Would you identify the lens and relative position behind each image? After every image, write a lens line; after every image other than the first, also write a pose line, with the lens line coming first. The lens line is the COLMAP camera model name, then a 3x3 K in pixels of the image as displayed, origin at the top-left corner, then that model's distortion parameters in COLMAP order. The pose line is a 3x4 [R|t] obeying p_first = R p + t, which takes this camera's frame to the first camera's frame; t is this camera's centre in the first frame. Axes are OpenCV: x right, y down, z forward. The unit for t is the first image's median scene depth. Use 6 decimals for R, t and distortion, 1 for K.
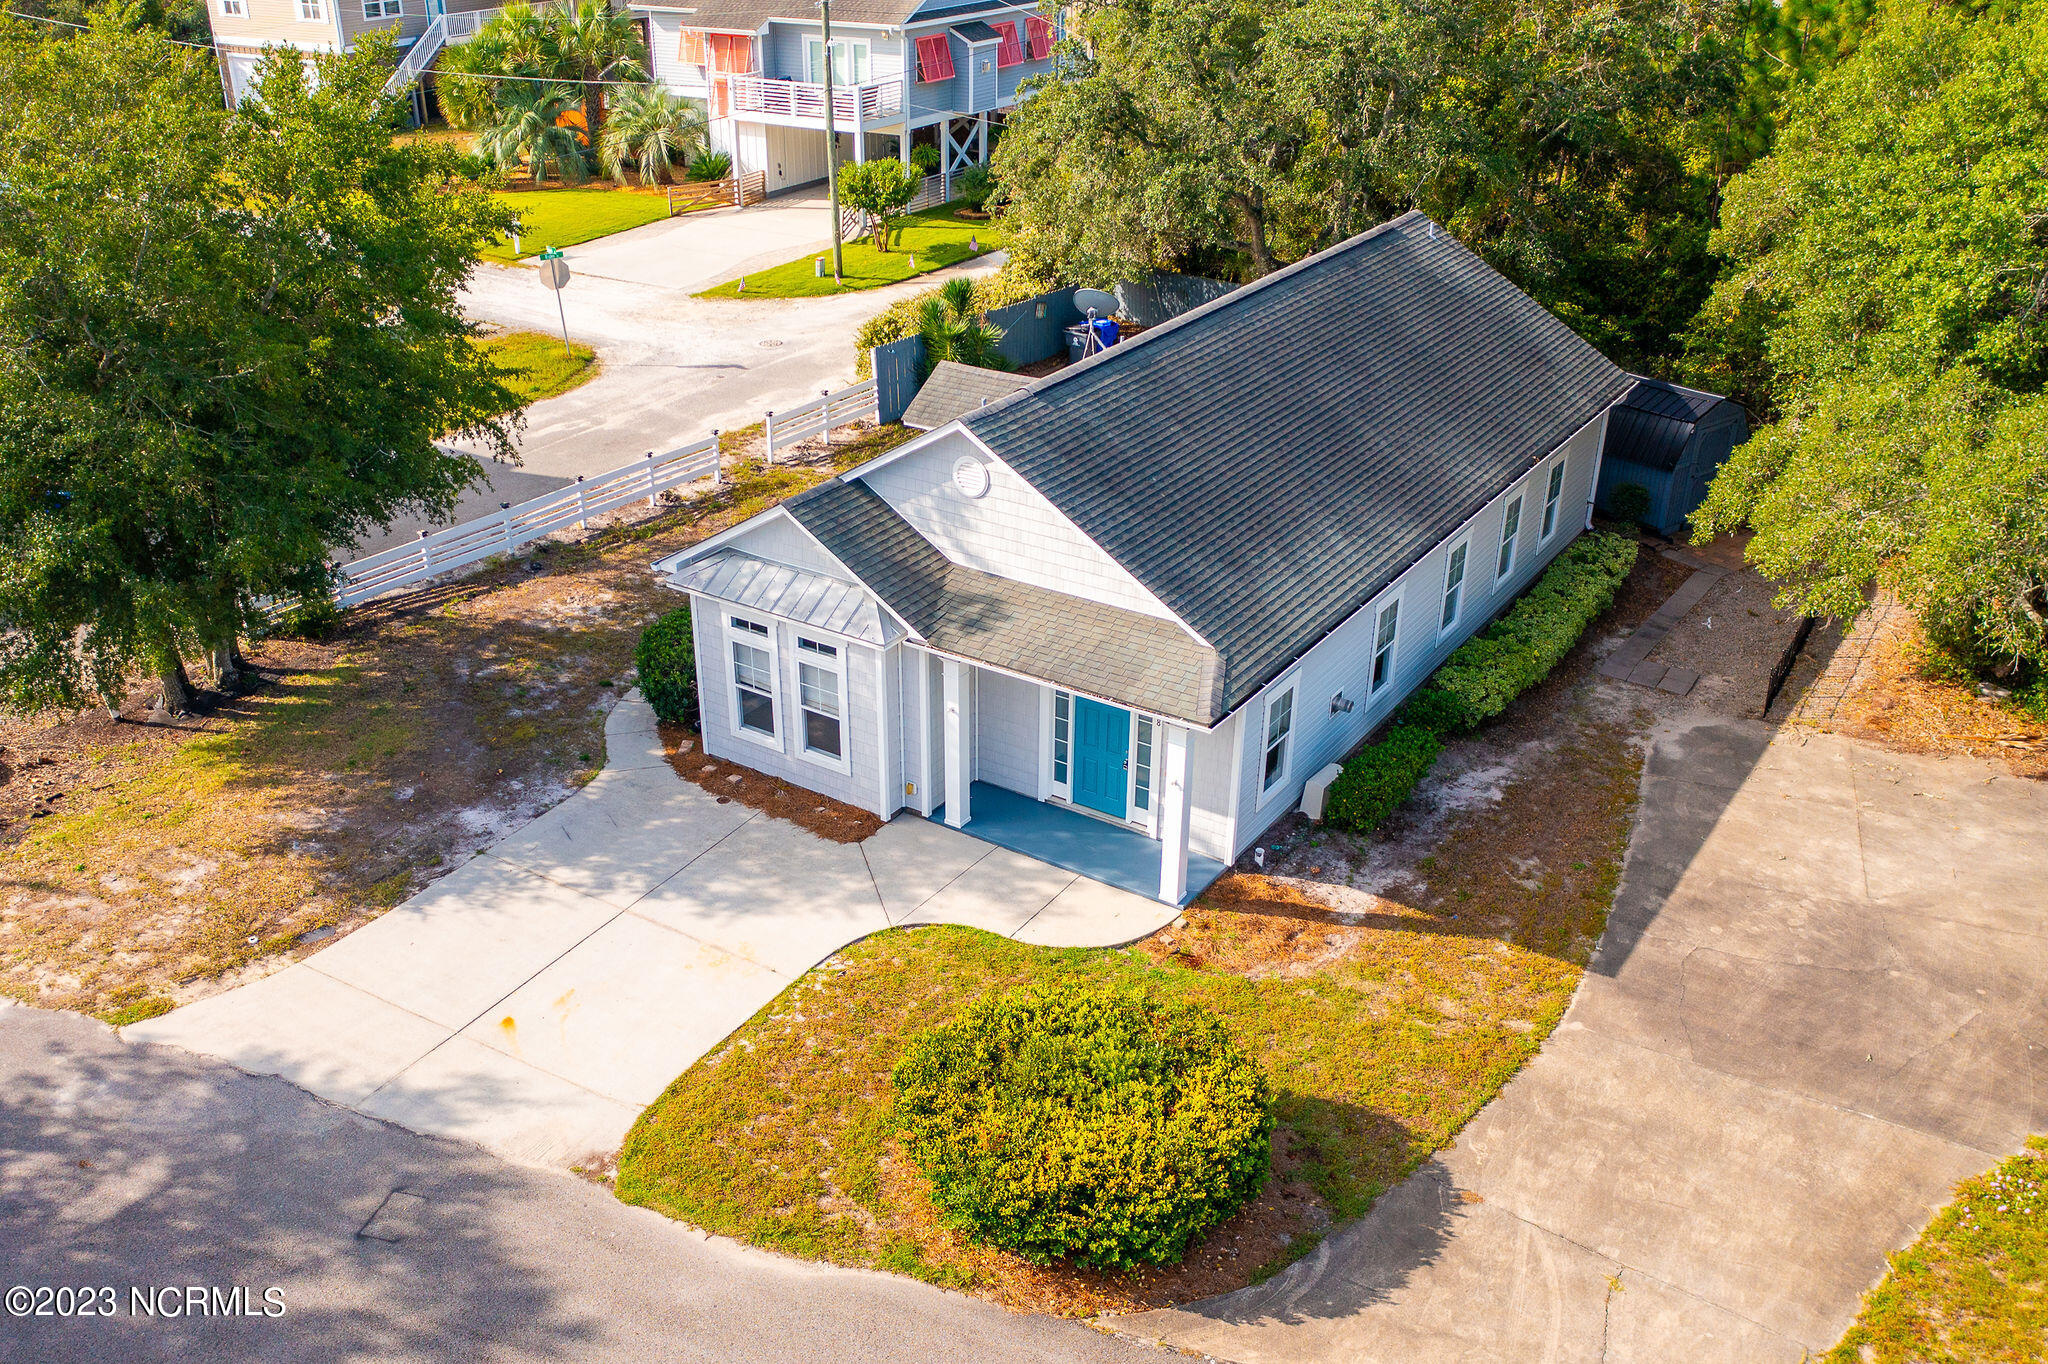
lens RADIAL K [[1723.9, 0, 1024.0], [0, 1723.9, 682.0], [0, 0, 1]] dist [-0.006035, 0.000269]
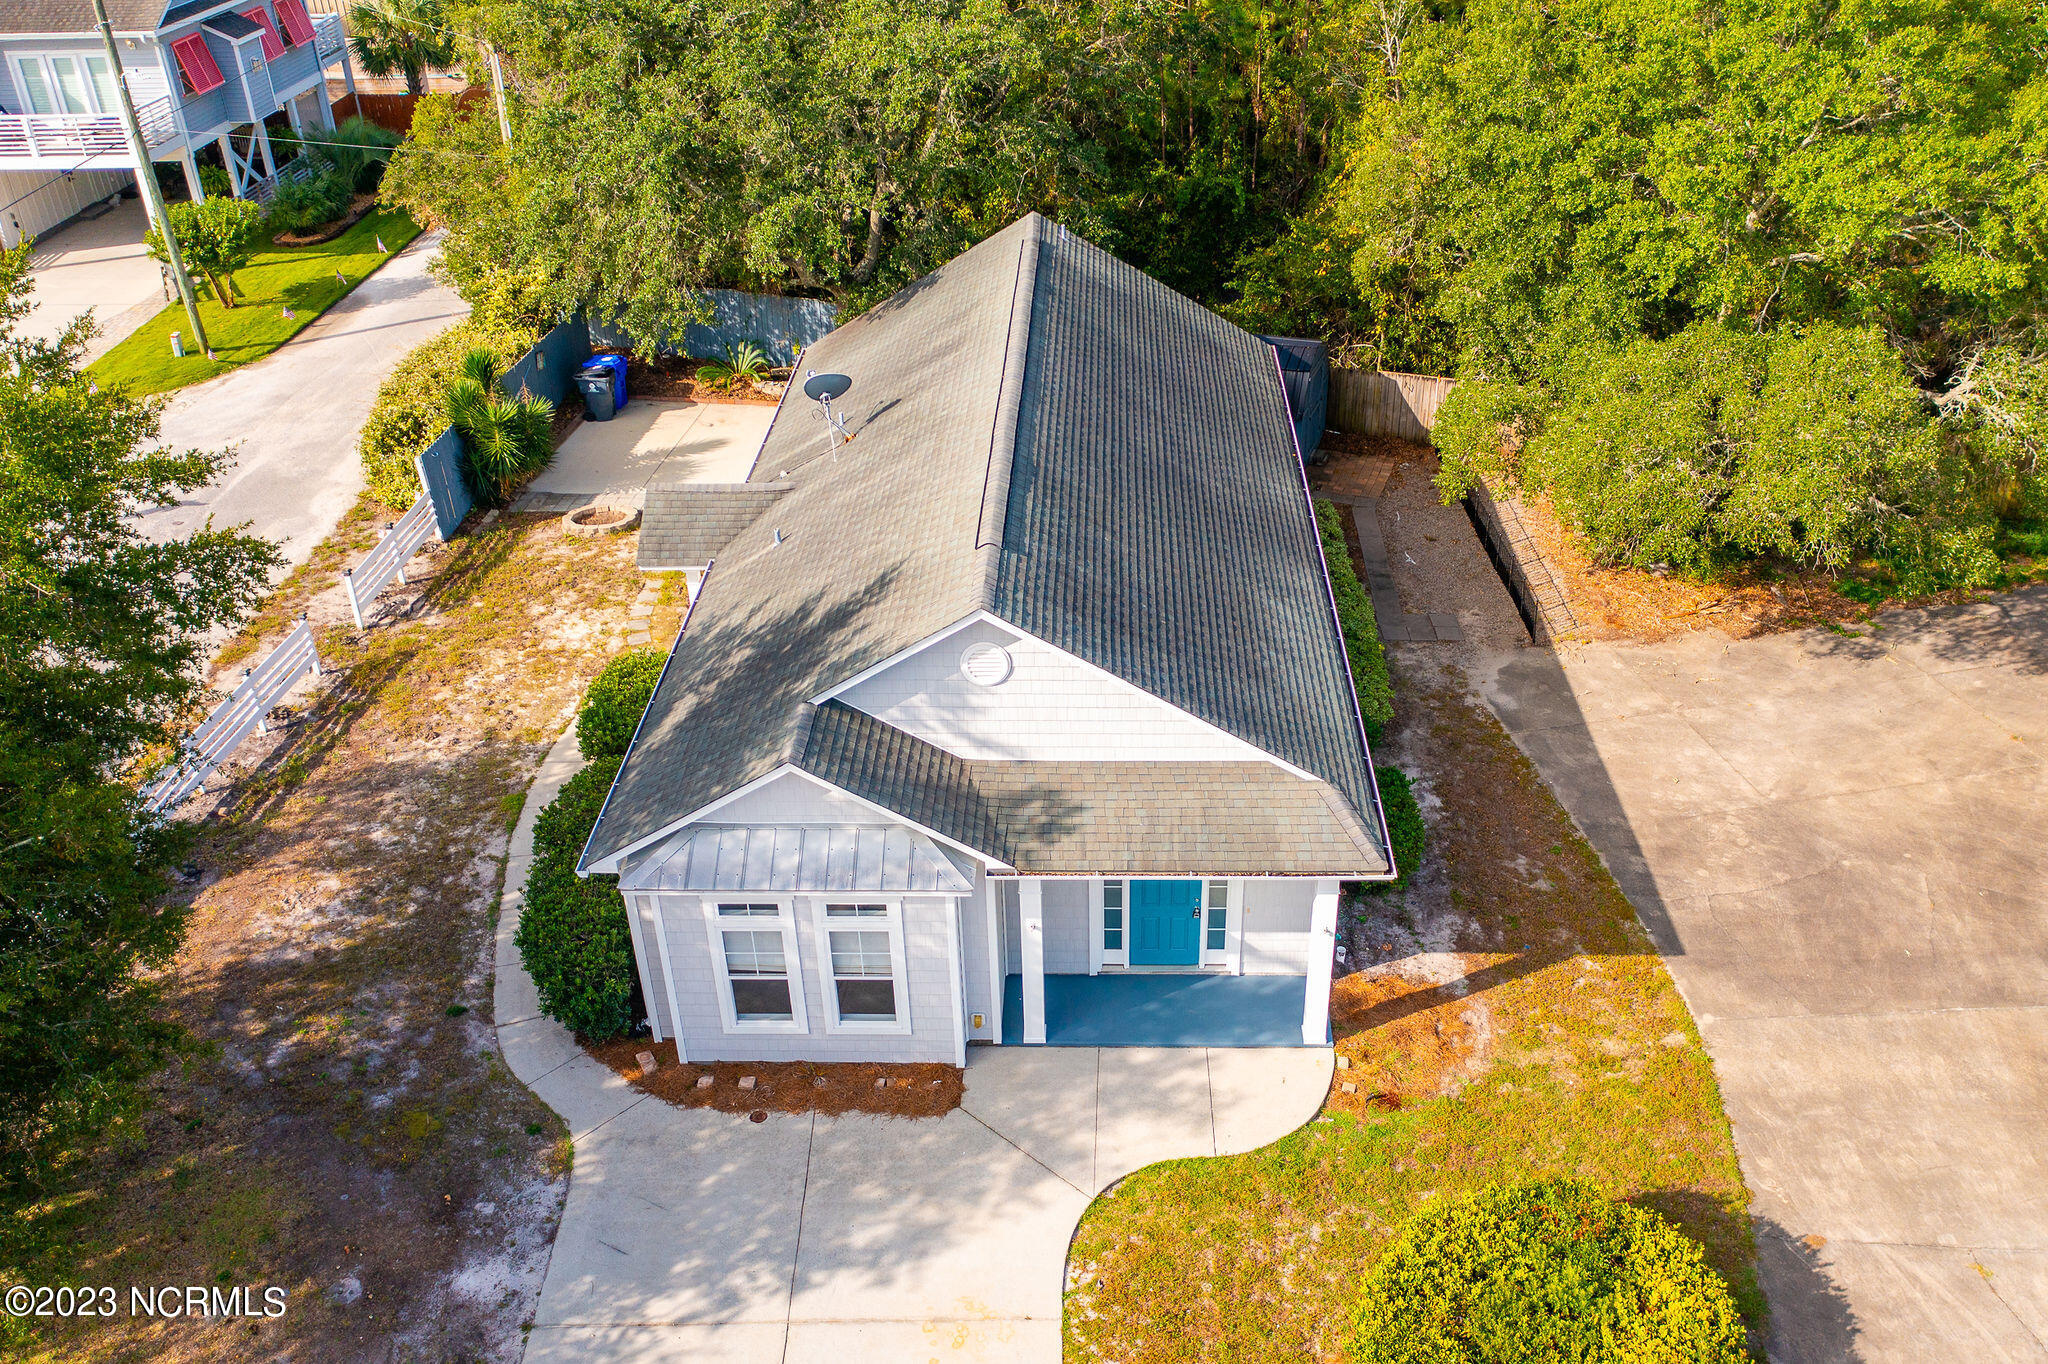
lens RADIAL K [[1610.8, 0, 1021.4], [0, 1610.8, 648.4], [0, 0, 1]] dist [-0.004032, -0.000313]
pose [[0.841725, -0.280534, 0.461303, -0.366487], [0.247320, 0.959840, 0.132435, -0.218168], [-0.479930, 0.002615, 0.877303, 0.279369]]
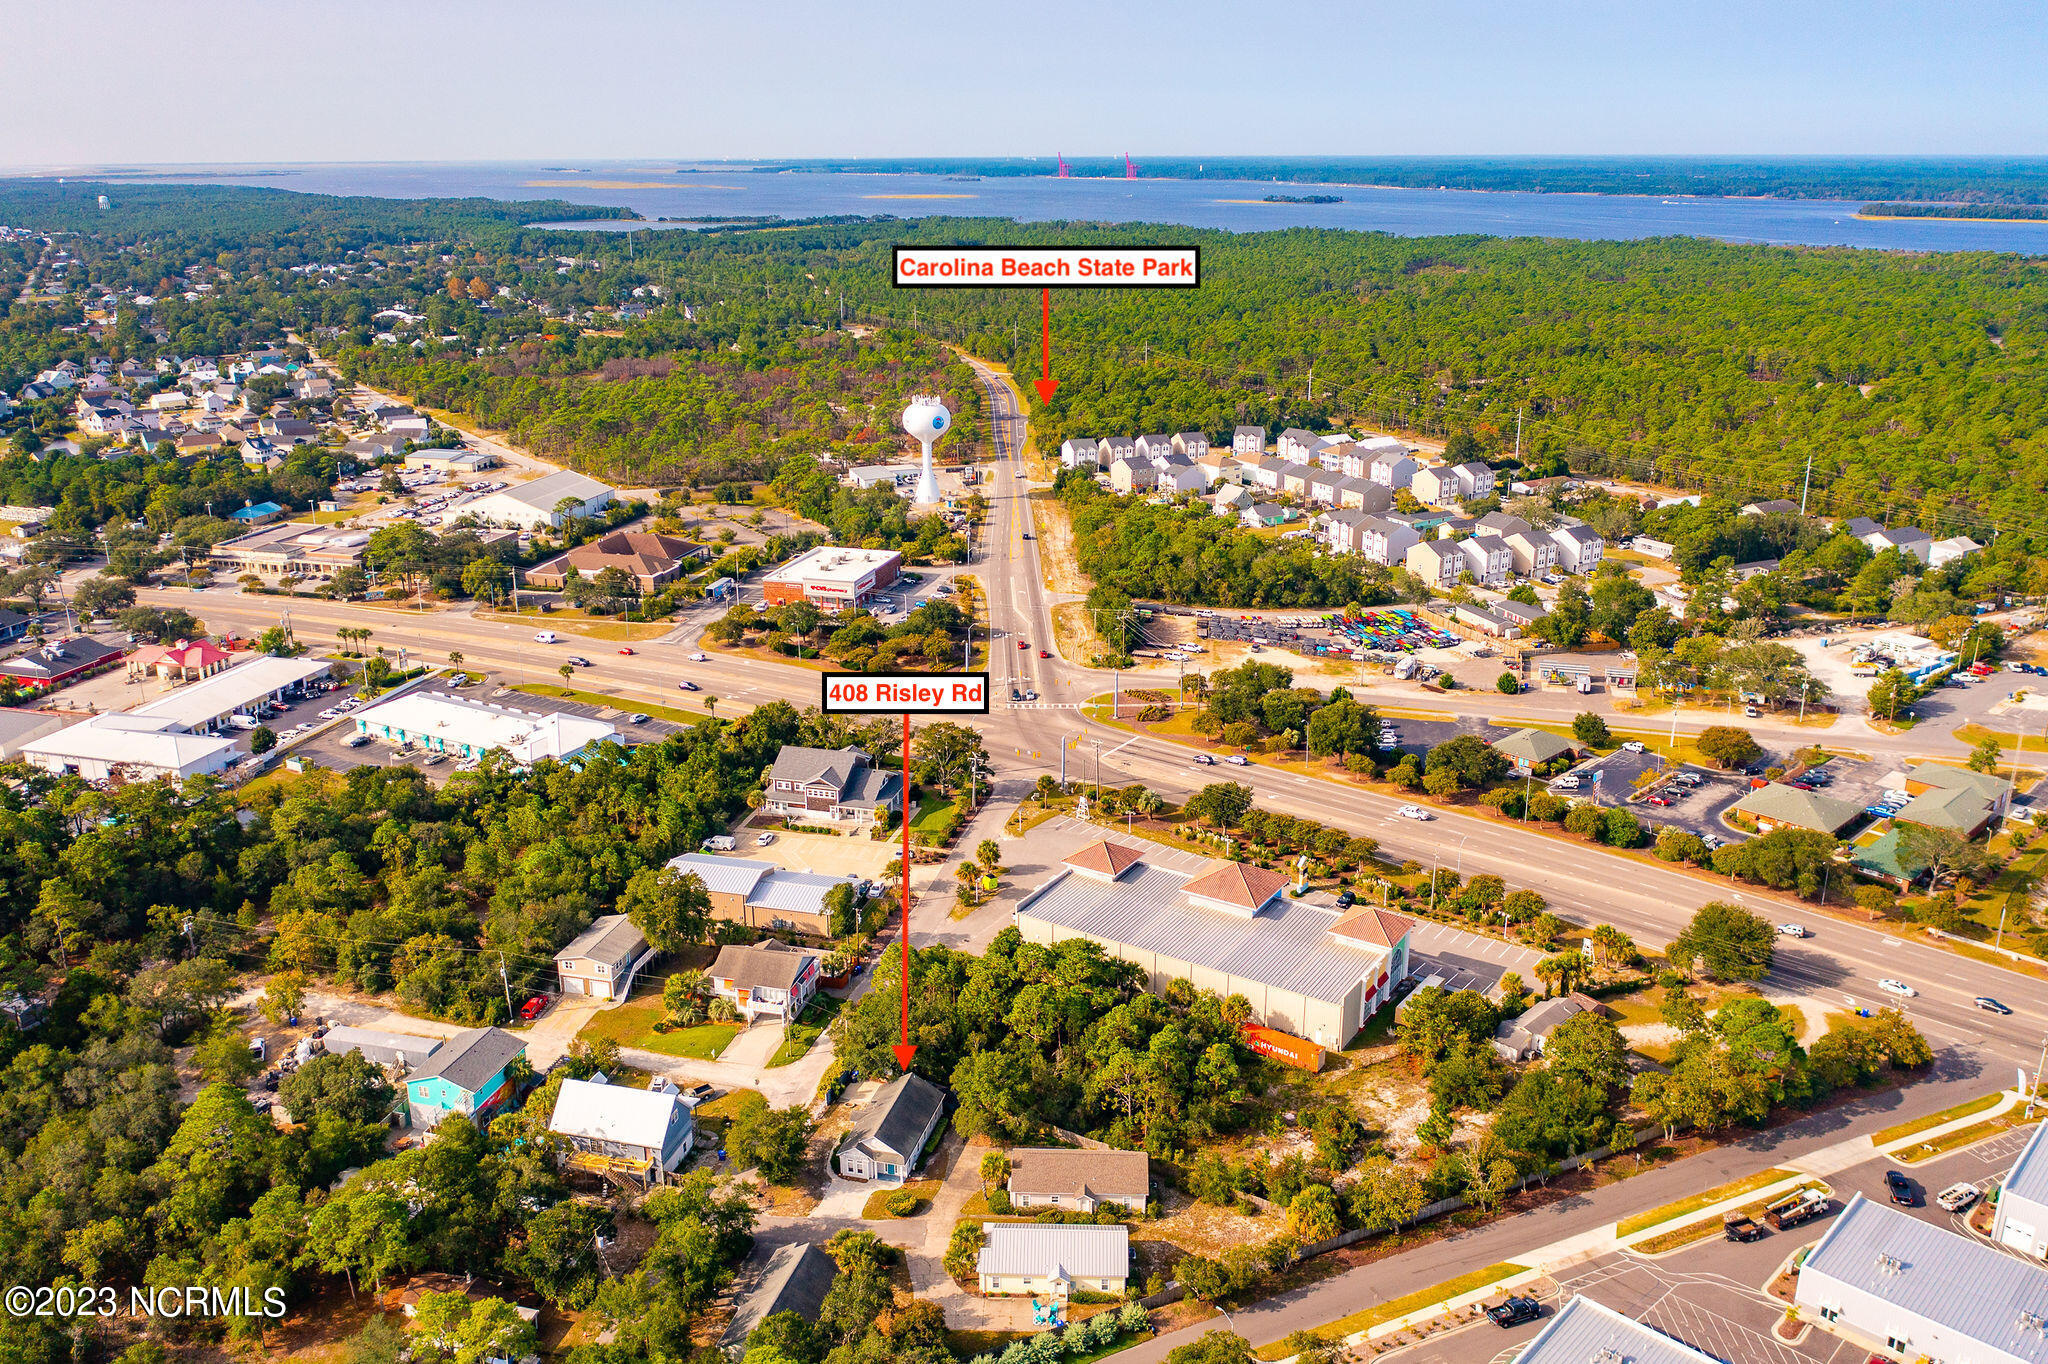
lens RADIAL K [[1610.8, 0, 1021.4], [0, 1610.8, 648.4], [0, 0, 1]] dist [-0.004032, -0.000313]
pose [[0.944085, -0.101648, 0.313643, -1.677427], [0.147216, 0.981155, -0.125150, -1.467520], [-0.295011, 0.164325, 0.941258, -7.591877]]
